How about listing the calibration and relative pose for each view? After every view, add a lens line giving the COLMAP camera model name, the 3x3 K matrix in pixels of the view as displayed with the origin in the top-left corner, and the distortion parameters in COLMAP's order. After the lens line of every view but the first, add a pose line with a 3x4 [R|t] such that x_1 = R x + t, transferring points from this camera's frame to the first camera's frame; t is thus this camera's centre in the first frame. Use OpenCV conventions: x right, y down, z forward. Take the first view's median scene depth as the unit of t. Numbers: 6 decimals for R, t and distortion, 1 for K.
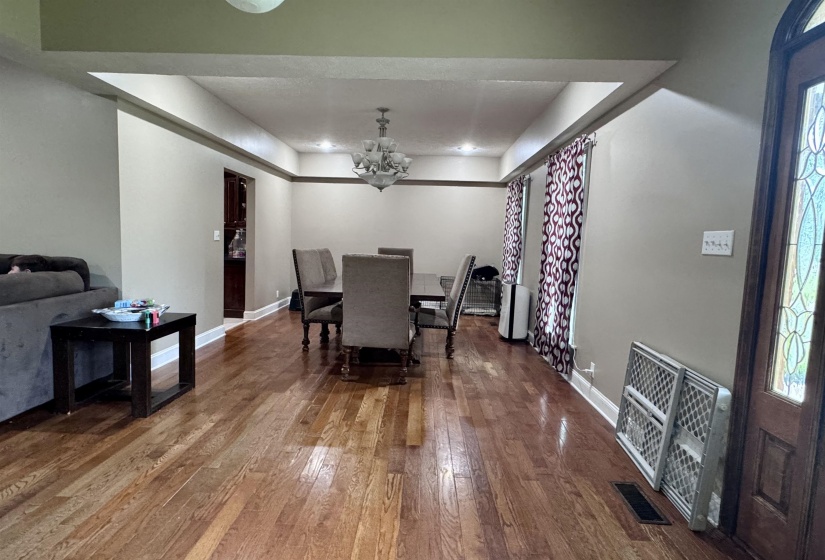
lens RADIAL K [[466.7, 0, 412.6], [0, 466.7, 278.5], [0, 0, 1]] dist [0.032311, -0.006764]
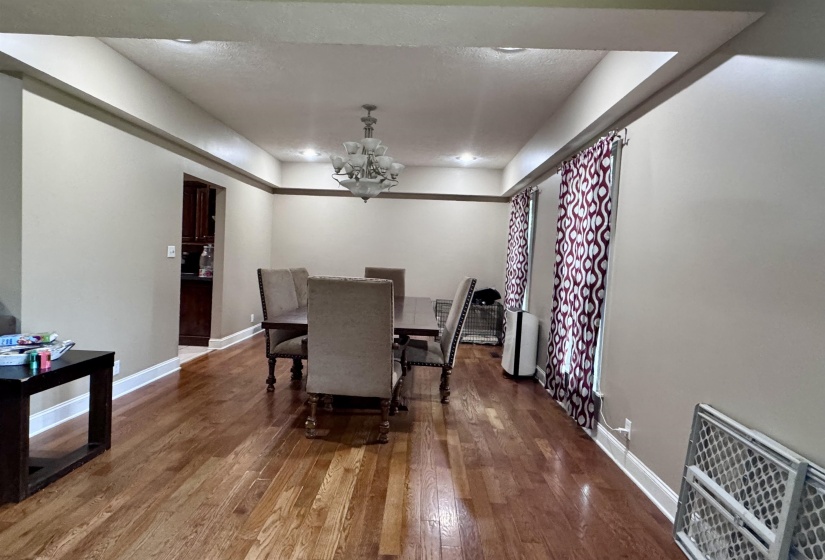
lens RADIAL K [[466.7, 0, 412.0], [0, 466.7, 282.9], [0, 0, 1]] dist [0.032311, -0.006764]
pose [[0.999945, 0.009847, 0.003482, 0.019803], [-0.009733, 0.999460, -0.031393, -0.016188], [-0.003789, 0.031358, 0.999501, 0.195224]]
